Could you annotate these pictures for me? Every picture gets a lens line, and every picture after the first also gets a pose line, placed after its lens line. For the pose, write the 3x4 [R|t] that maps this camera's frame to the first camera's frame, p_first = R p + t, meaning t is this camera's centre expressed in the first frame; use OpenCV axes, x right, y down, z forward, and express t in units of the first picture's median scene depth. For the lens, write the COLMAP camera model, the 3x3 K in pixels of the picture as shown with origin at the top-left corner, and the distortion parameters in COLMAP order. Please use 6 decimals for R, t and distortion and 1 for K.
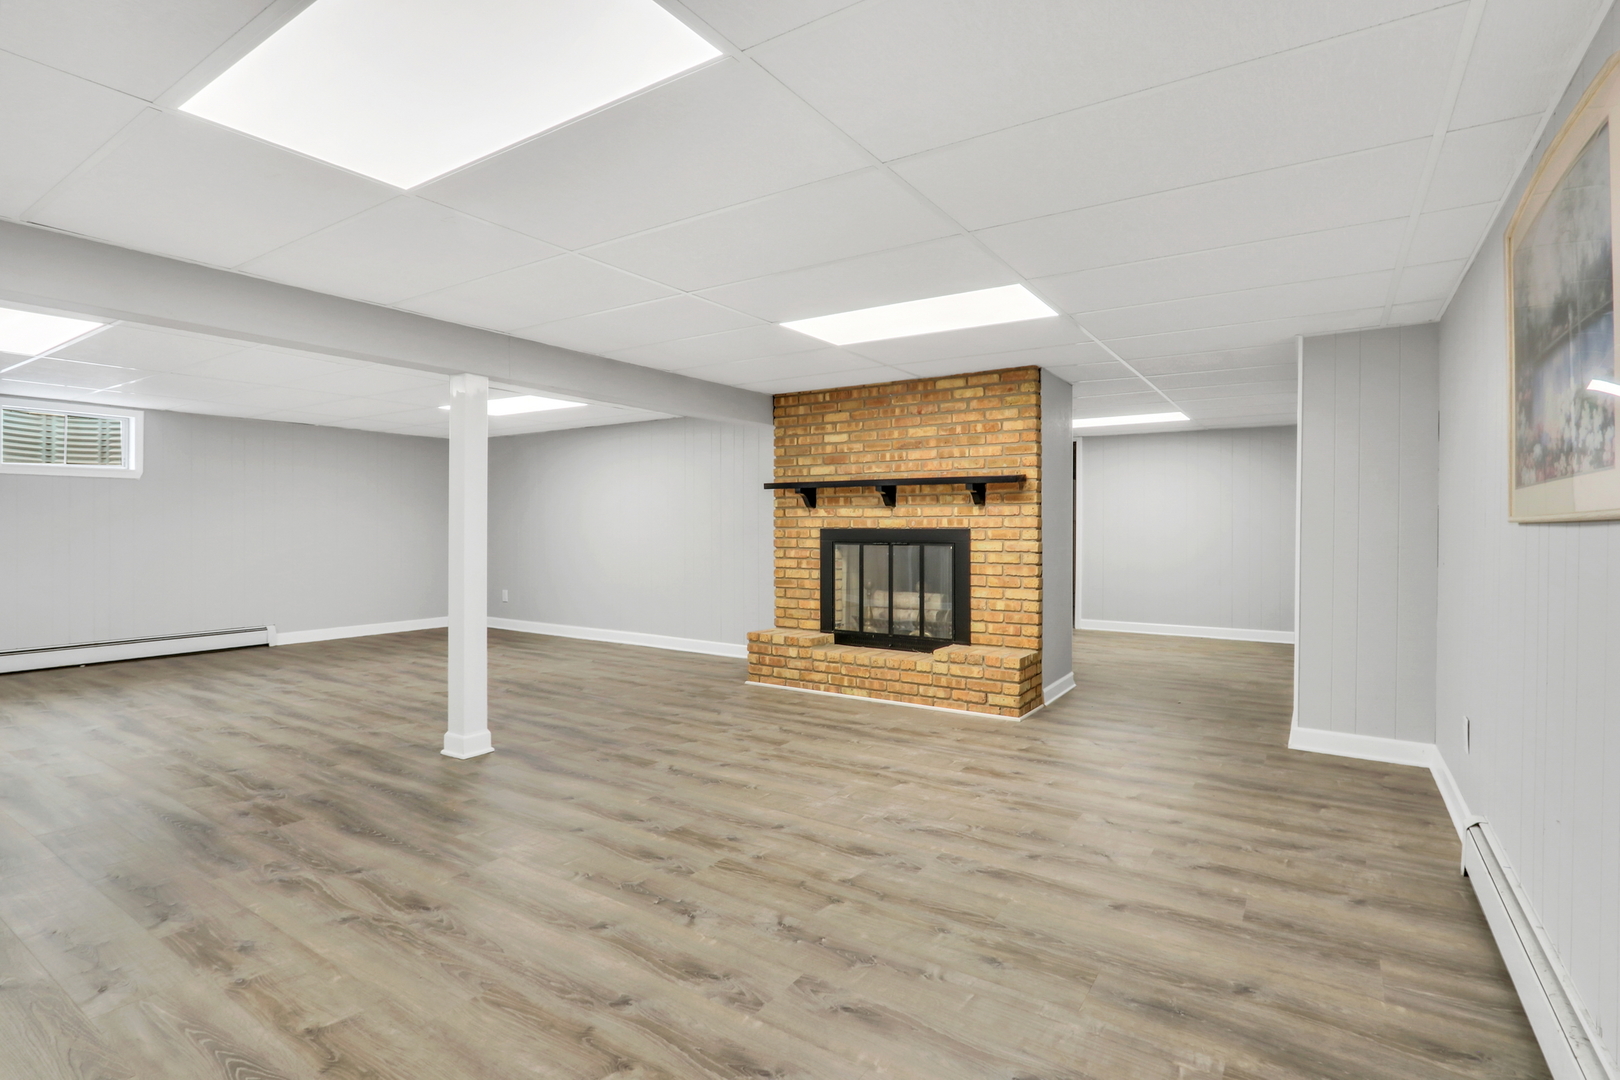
lens RADIAL K [[803.8, 0, 790.1], [0, 803.8, 539.9], [0, 0, 1]] dist [-0.019504, 0.000950]
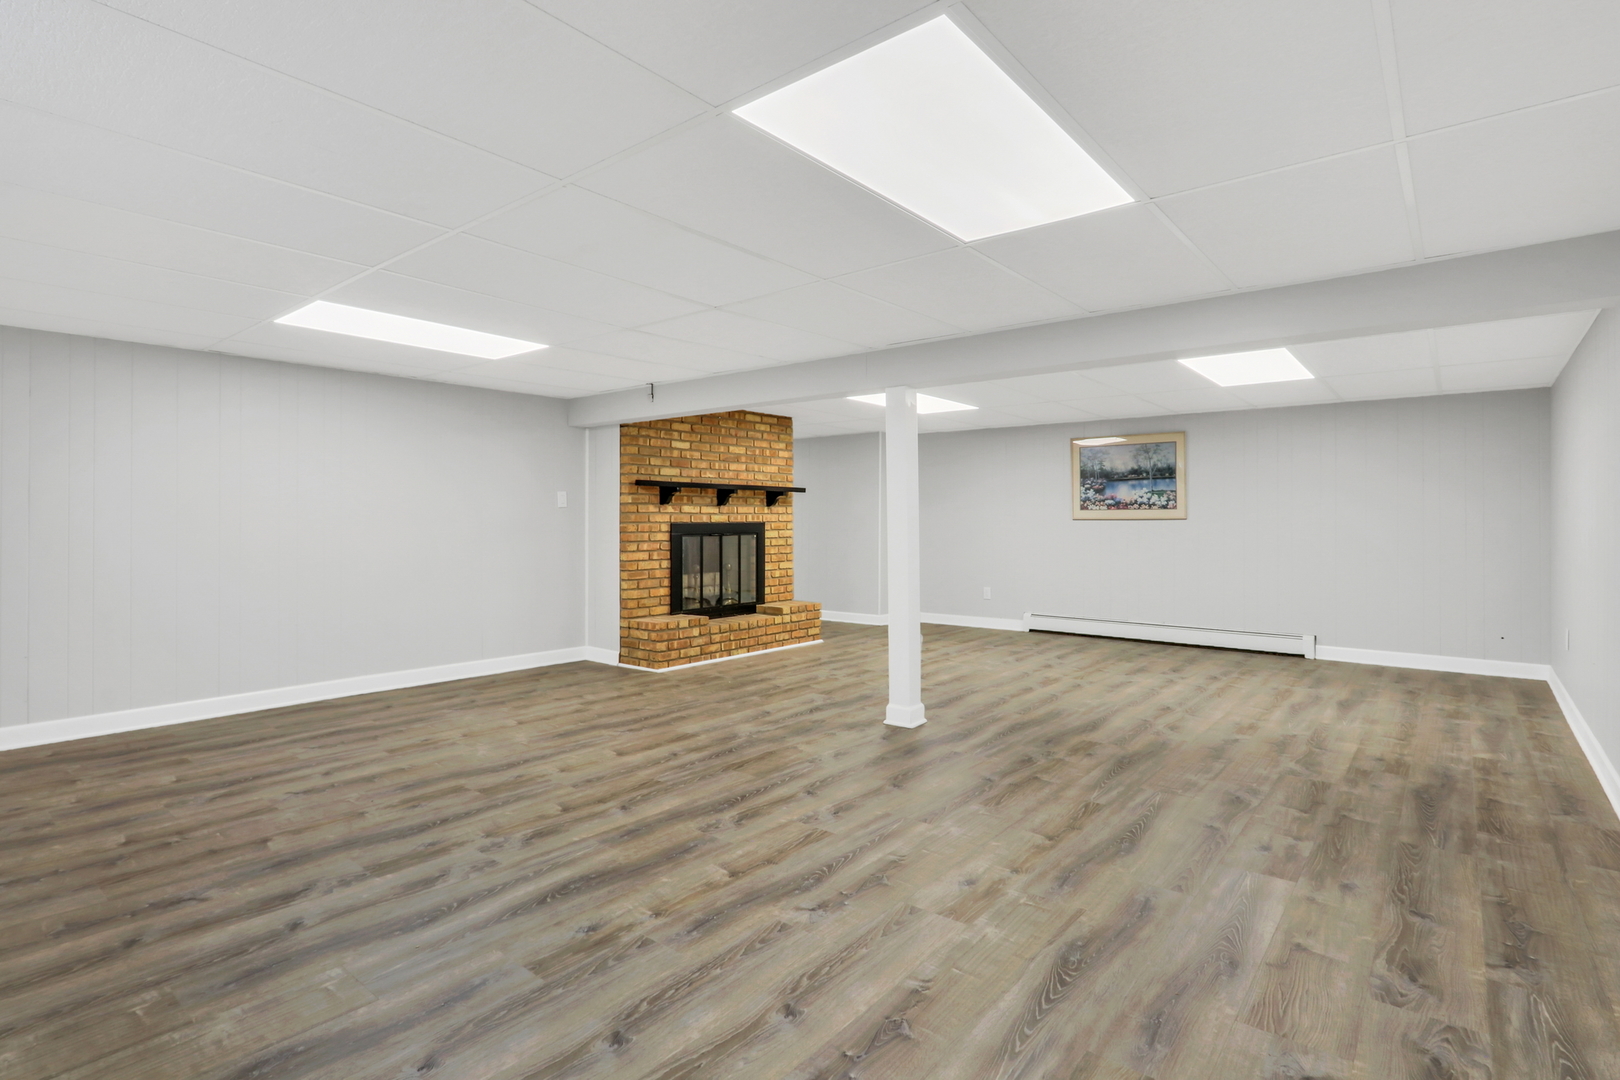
lens RADIAL K [[803.8, 0, 790.1], [0, 803.8, 539.9], [0, 0, 1]] dist [-0.019504, 0.000950]
pose [[0.109047, -0.027554, 0.993655, -1.105109], [0.015379, 0.999543, 0.026030, -0.018138], [-0.993918, 0.012443, 0.109421, 0.737506]]
